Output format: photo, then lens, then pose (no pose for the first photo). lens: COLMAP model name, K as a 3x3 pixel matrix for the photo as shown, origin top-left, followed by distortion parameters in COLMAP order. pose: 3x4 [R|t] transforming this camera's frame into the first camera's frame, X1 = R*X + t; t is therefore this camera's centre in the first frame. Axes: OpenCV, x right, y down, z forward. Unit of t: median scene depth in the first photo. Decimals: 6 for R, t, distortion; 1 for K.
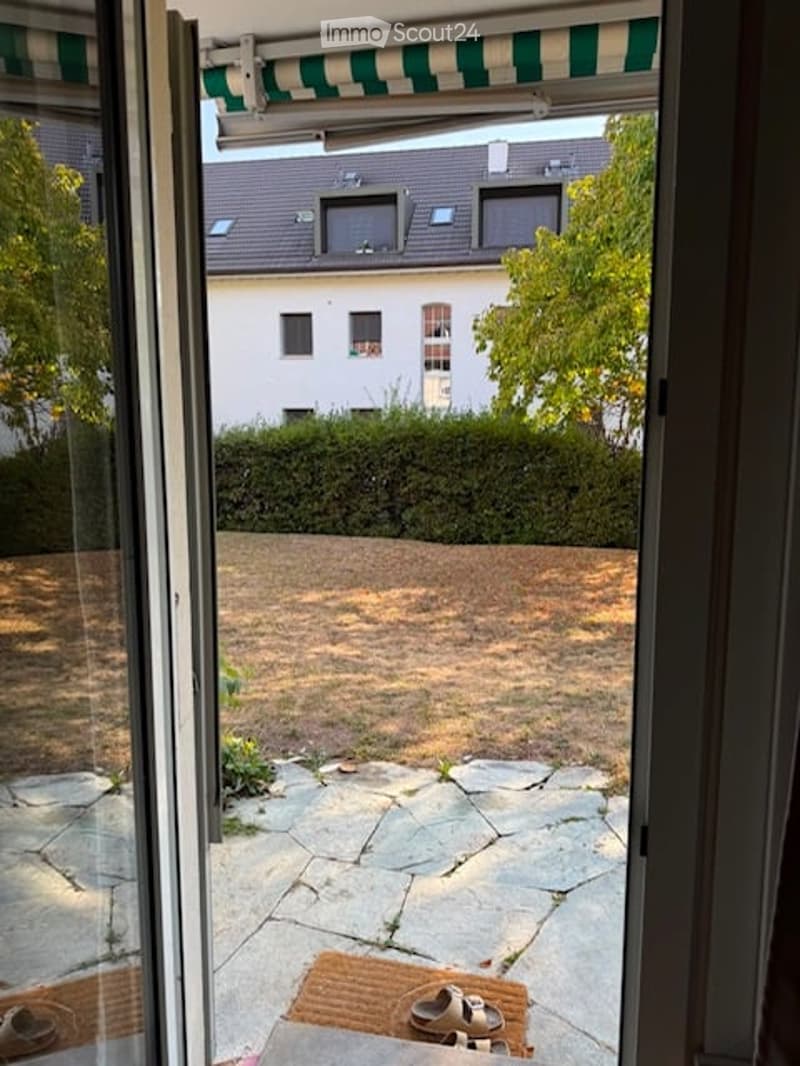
lens RADIAL K [[750.9, 0, 400.8], [0, 750.9, 539.1], [0, 0, 1]] dist [0.181568, -0.343055]
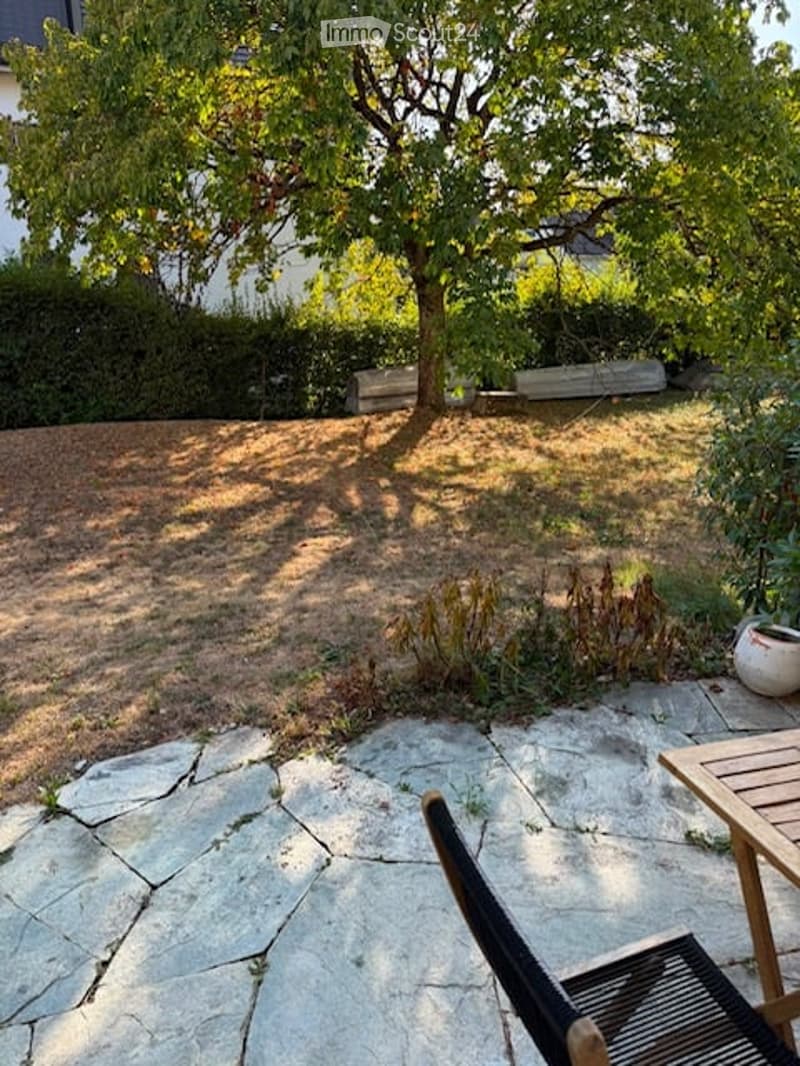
lens RADIAL K [[743.6, 0, 398.4], [0, 743.6, 533.0], [0, 0, 1]] dist [0.065611, -0.080241]
pose [[0.845886, -0.165370, 0.507080, 0.007622], [0.072181, 0.977467, 0.198365, -0.021007], [-0.528458, -0.131192, 0.838762, 0.121737]]
